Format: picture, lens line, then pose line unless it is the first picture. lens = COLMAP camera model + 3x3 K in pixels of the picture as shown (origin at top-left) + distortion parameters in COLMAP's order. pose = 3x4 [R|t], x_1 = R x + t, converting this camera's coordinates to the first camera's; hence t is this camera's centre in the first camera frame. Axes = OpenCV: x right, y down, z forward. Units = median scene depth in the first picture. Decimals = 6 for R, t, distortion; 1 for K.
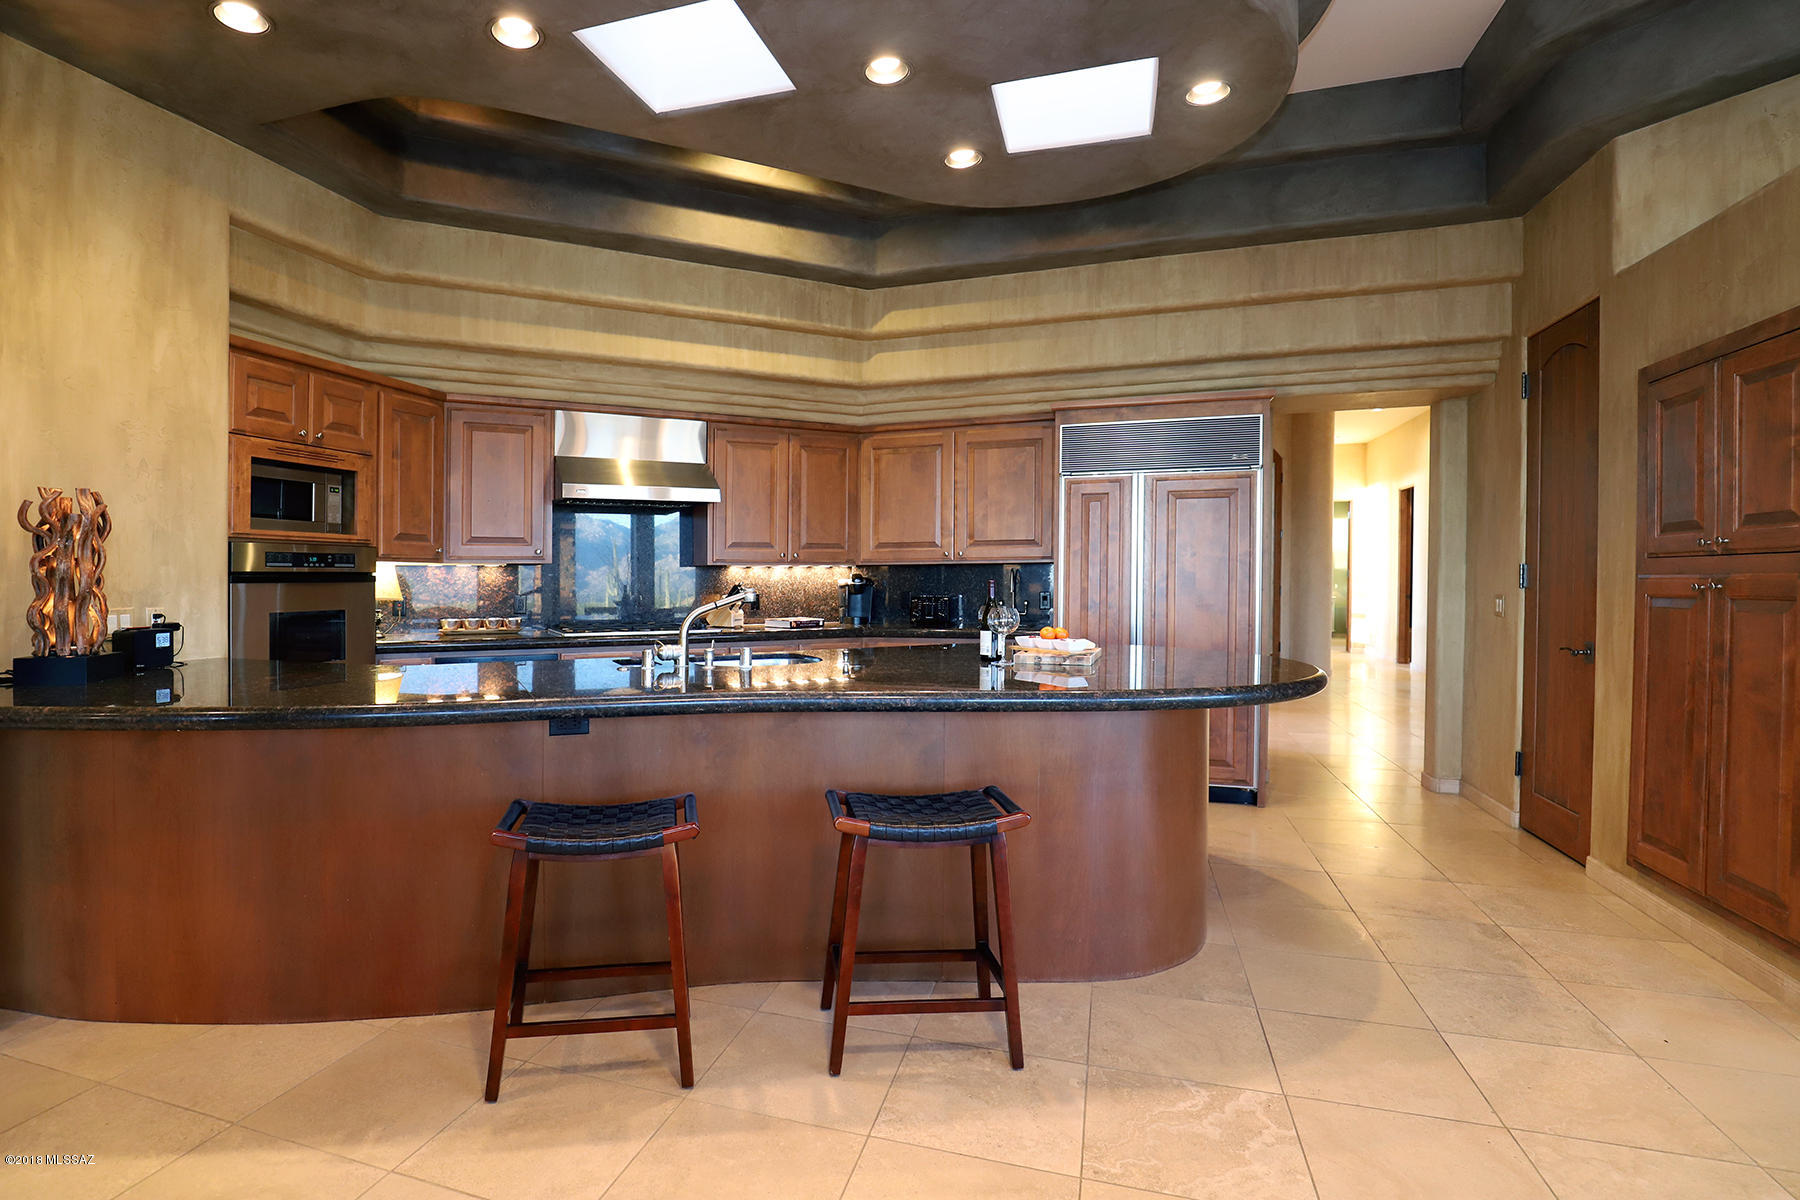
lens RADIAL K [[837.9, 0, 820.9], [0, 837.9, 586.5], [0, 0, 1]] dist [-0.029030, 0.000523]
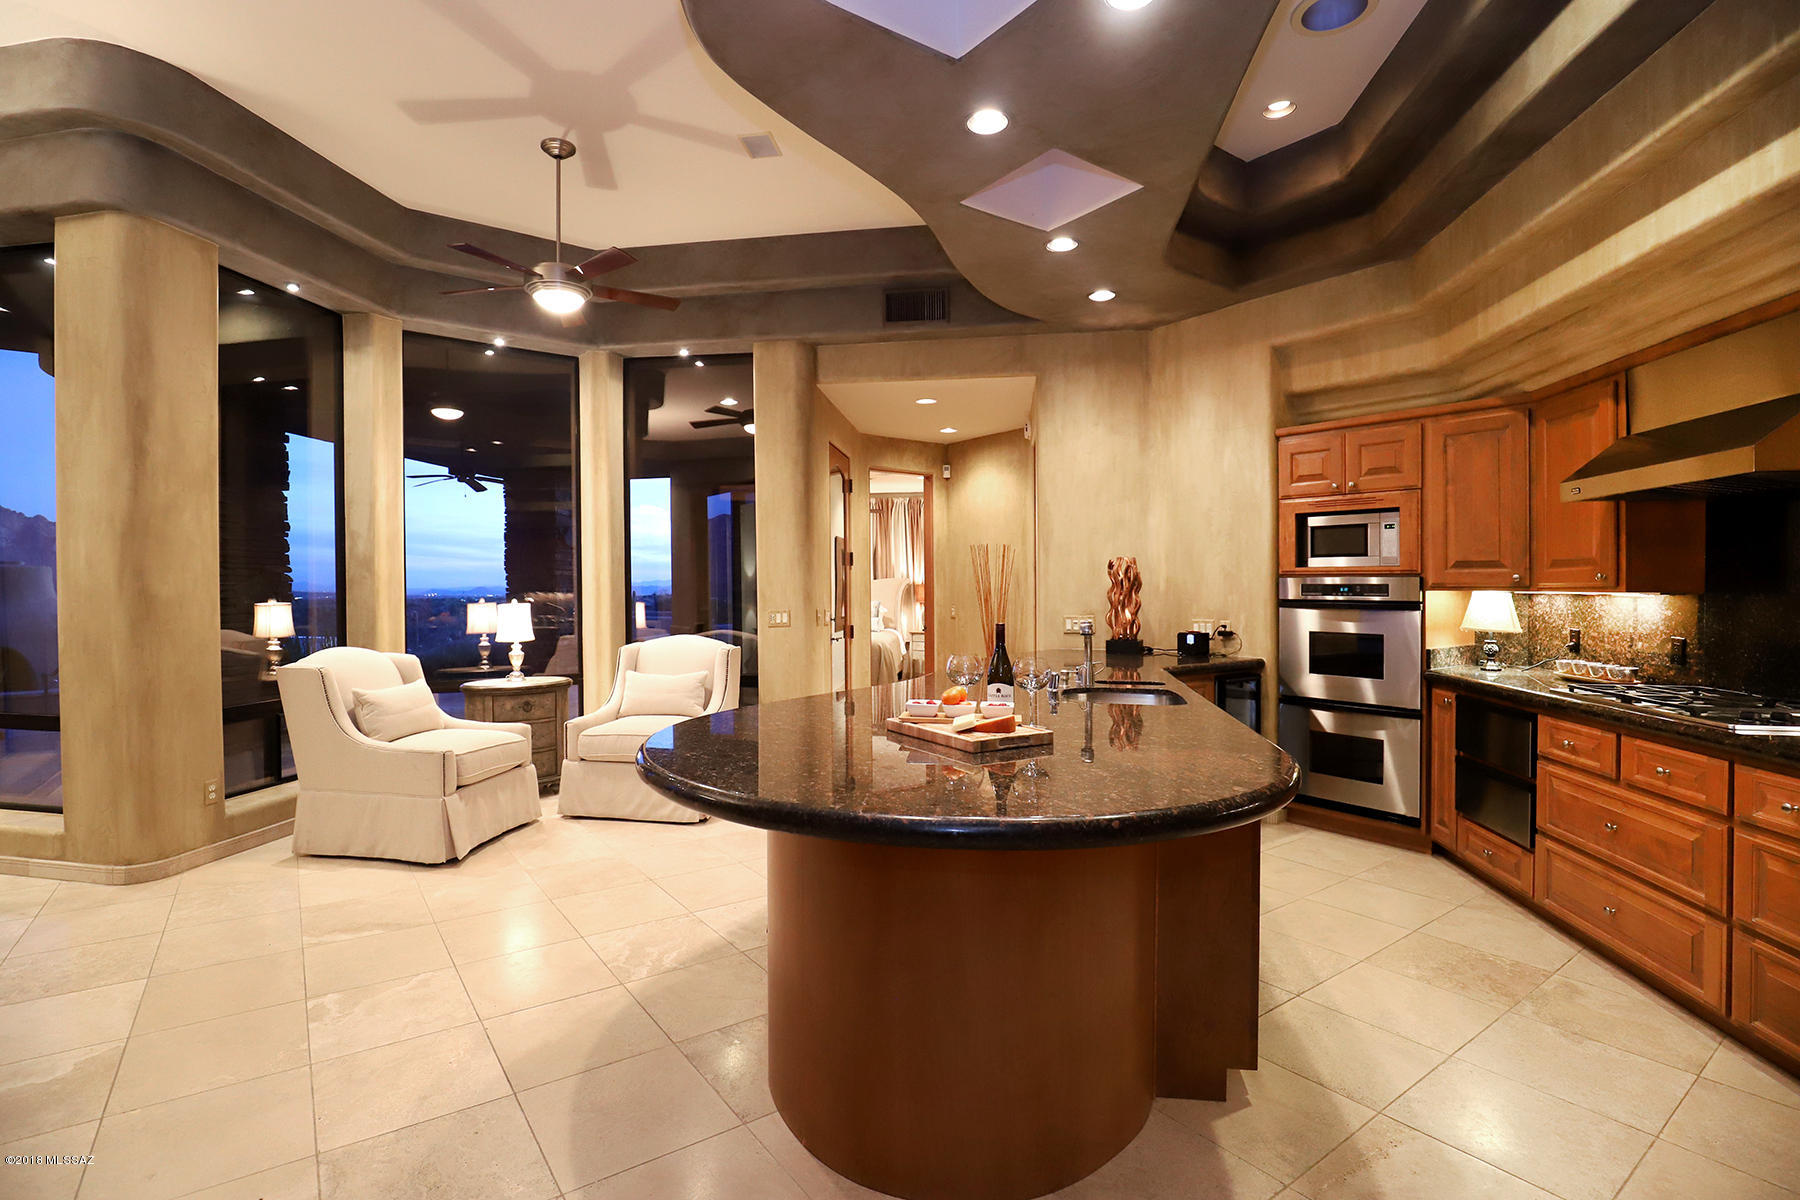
lens RADIAL K [[837.9, 0, 820.9], [0, 837.9, 586.5], [0, 0, 1]] dist [-0.029030, 0.000523]
pose [[-0.612868, 0.001125, -0.790184, 0.698584], [-0.011980, 0.999871, 0.010715, -0.036630], [0.790094, 0.016033, -0.612776, 1.005930]]
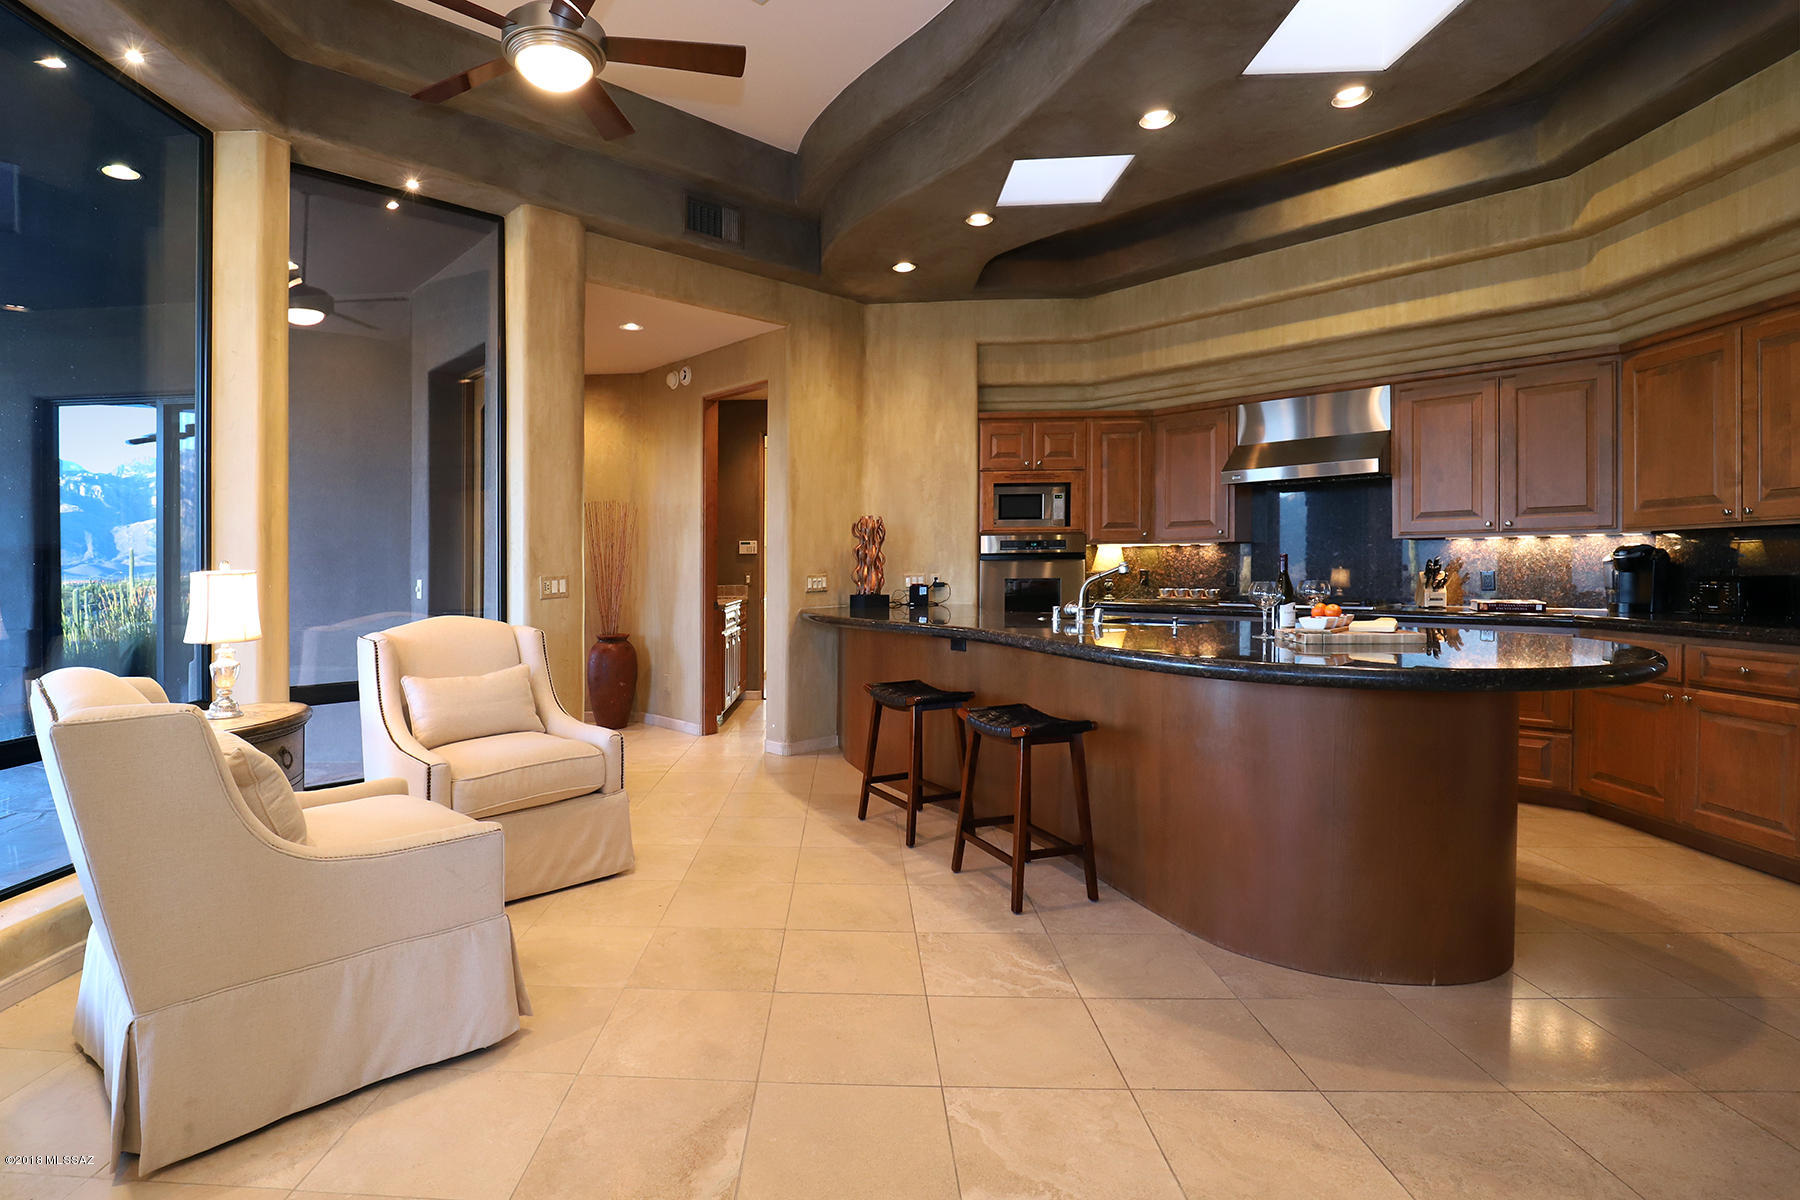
lens RADIAL K [[922.2, 0, 821.8], [0, 922.2, 554.4], [0, 0, 1]] dist [-0.033346, 0.000593]
pose [[0.273036, -0.010472, -0.961947, 0.809537], [0.000359, 0.999942, -0.010784, 0.003017], [0.962004, 0.002599, 0.273024, 0.139220]]
